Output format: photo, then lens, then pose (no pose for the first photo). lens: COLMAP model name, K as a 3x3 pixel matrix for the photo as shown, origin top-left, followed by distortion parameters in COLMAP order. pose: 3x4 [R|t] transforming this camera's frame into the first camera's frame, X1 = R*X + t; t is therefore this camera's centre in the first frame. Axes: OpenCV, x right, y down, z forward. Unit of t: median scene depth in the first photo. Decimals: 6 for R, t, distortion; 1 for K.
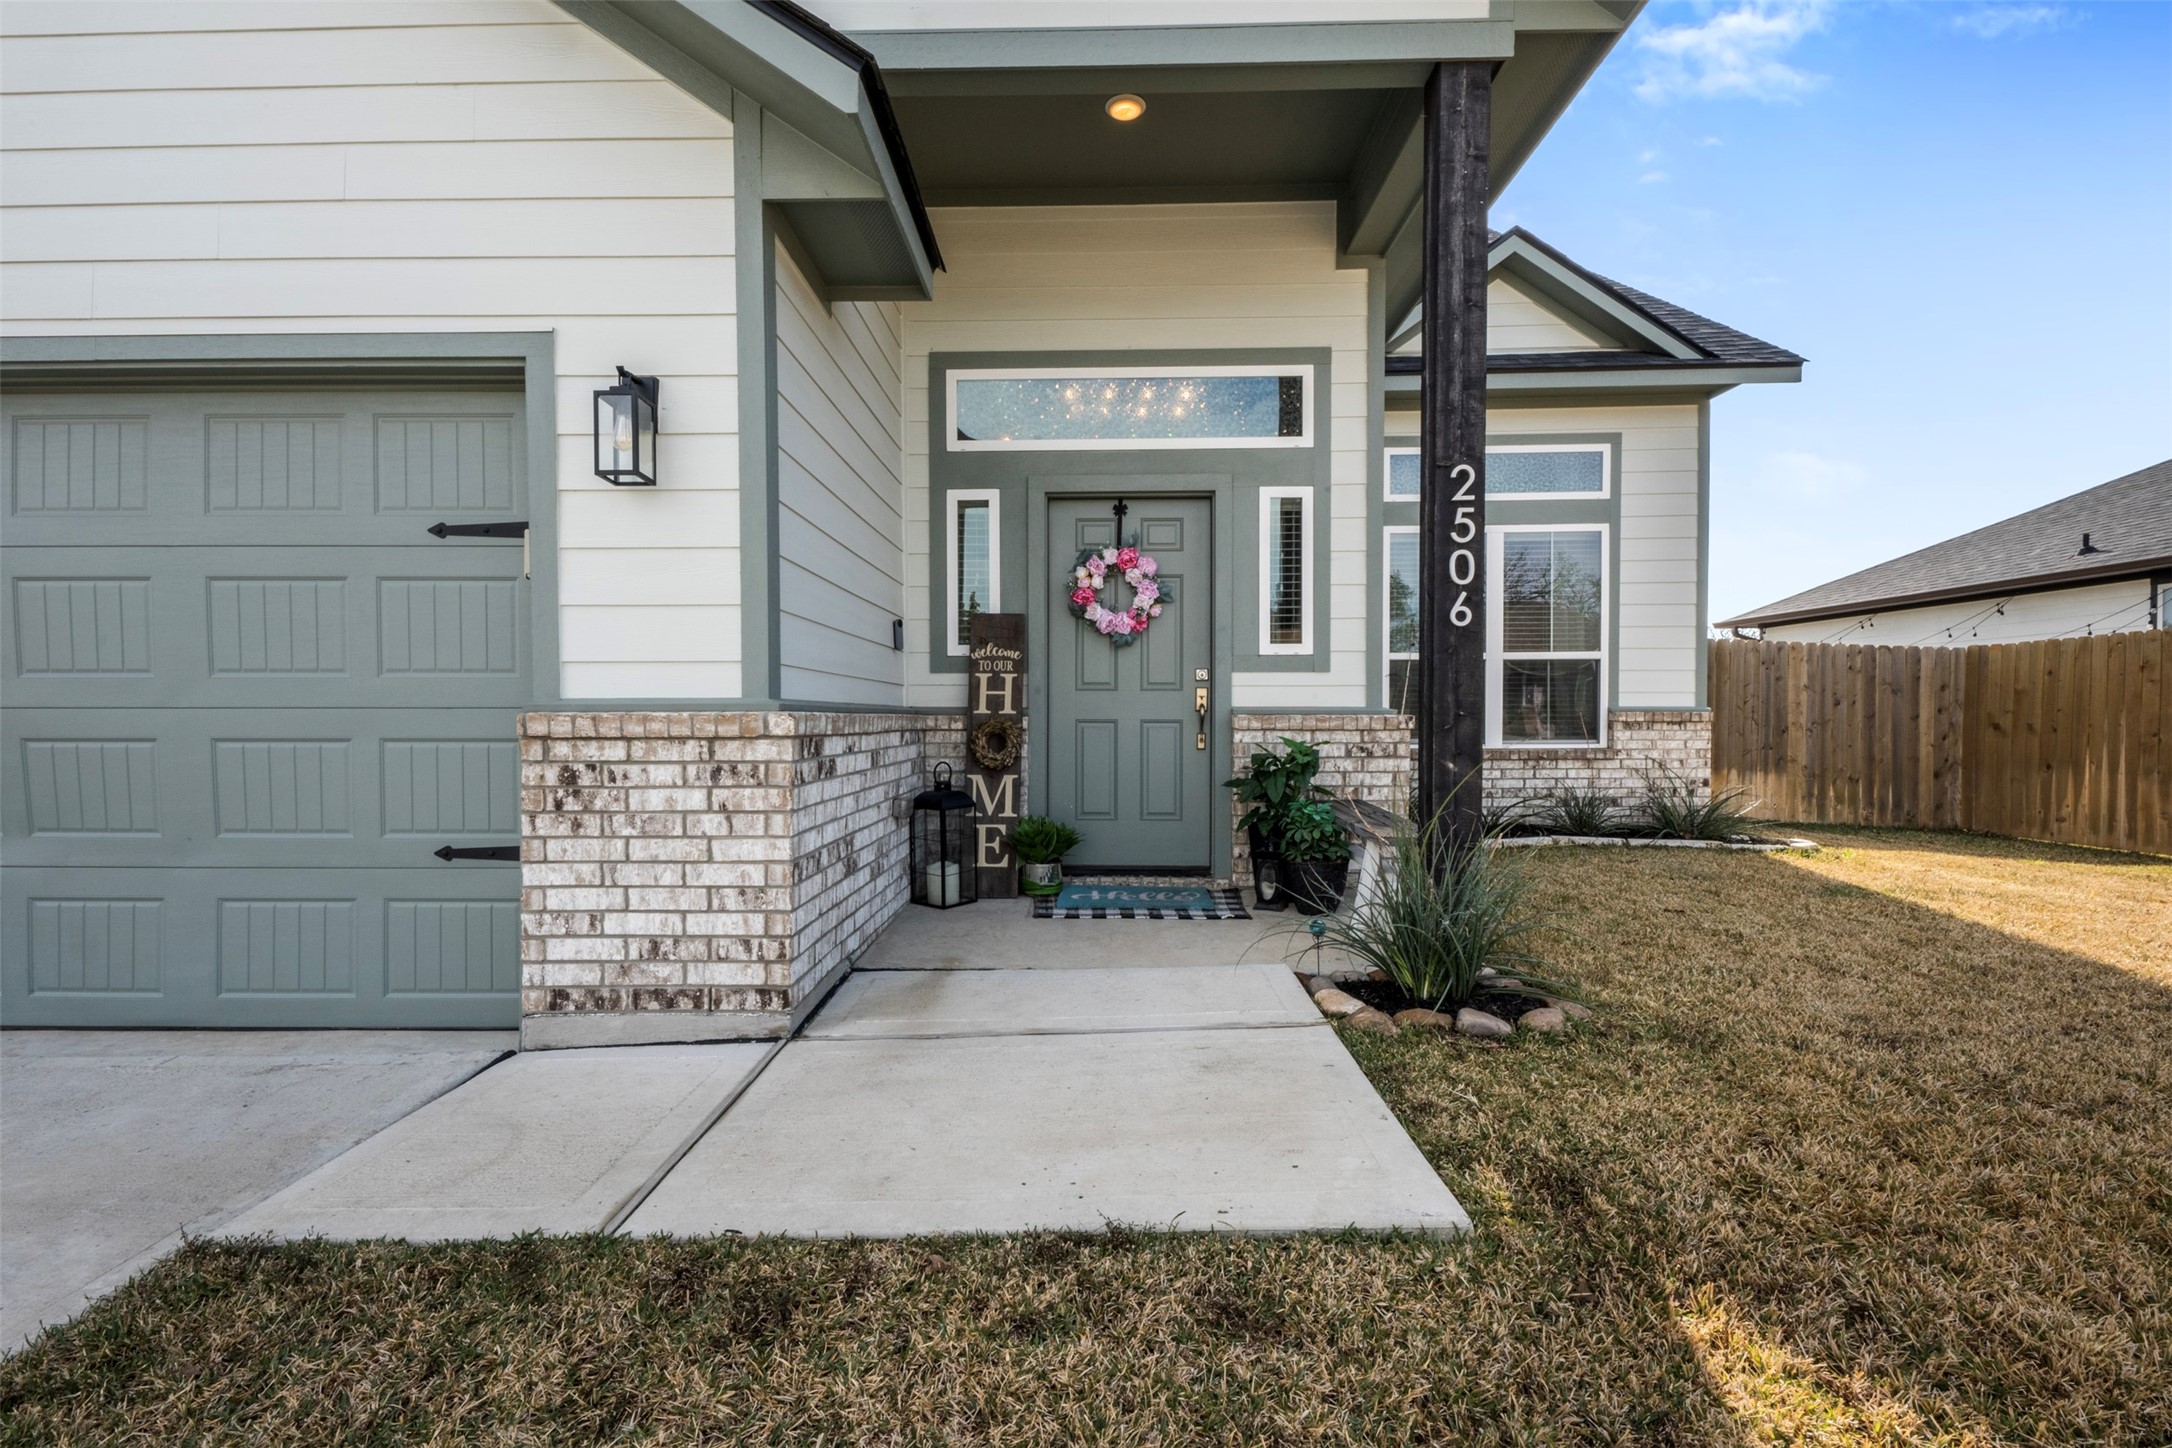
lens RADIAL K [[982.0, 0, 1079.2], [0, 982.0, 718.9], [0, 0, 1]] dist [-0.012605, -0.000378]
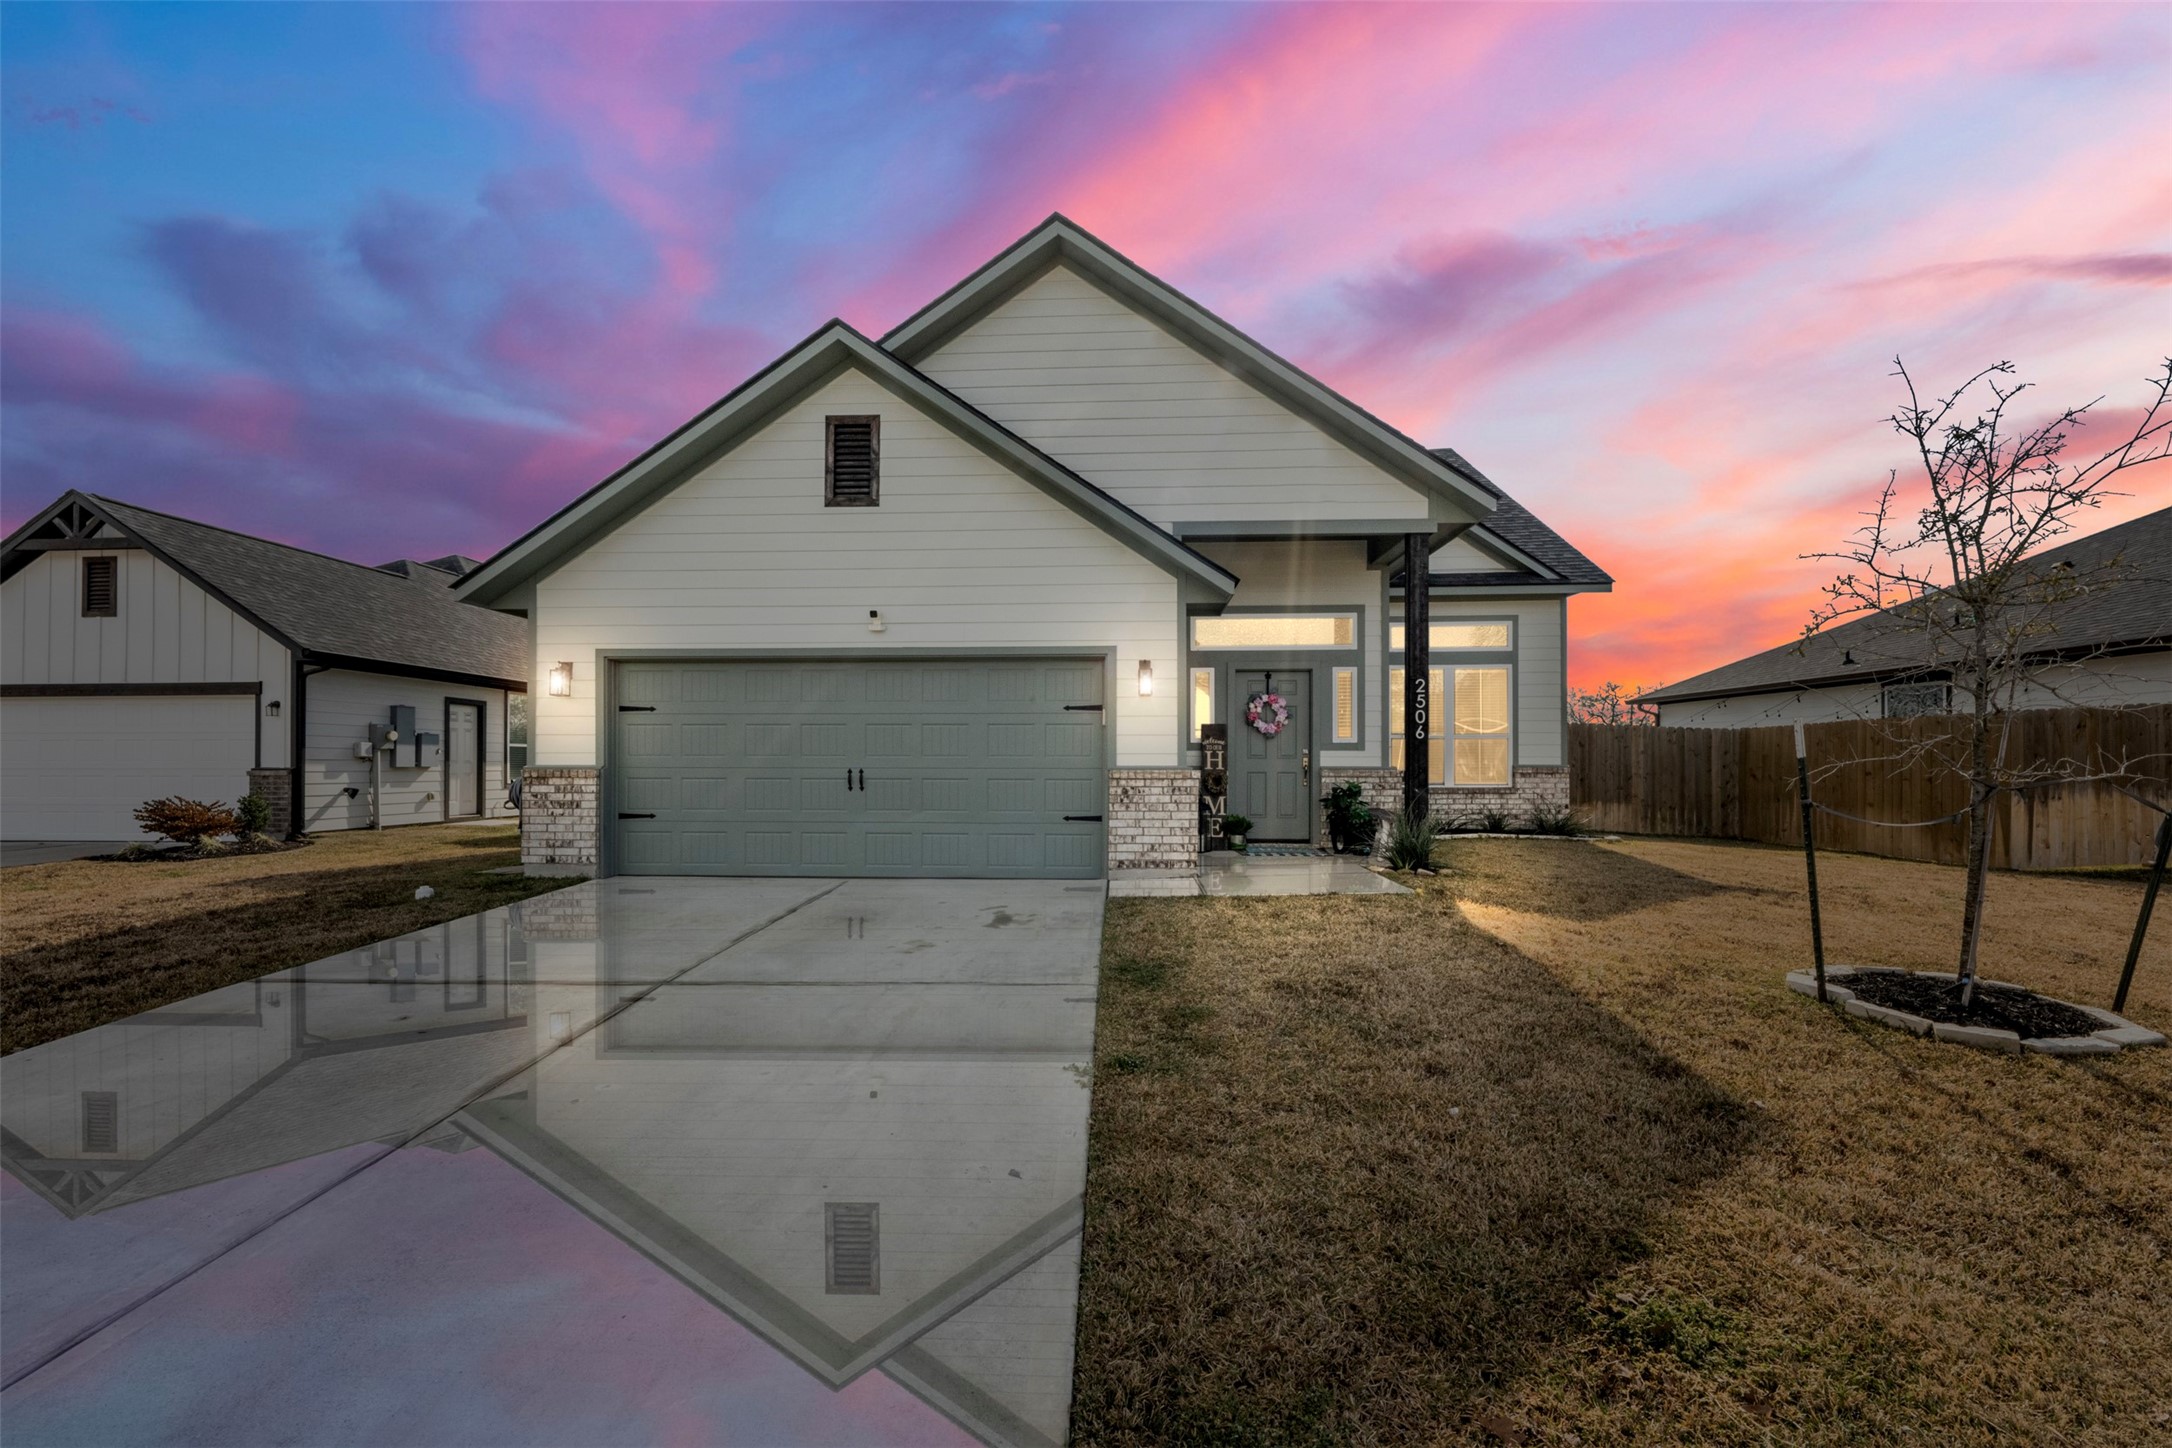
lens RADIAL K [[890.7, 0, 1090.5], [0, 890.7, 747.1], [0, 0, 1]] dist [0.010572, -0.000546]
pose [[0.999907, 0.002511, -0.013427, -0.335273], [-0.002799, 0.999766, -0.021469, -0.011066], [0.013370, 0.021504, 0.999679, -1.016659]]
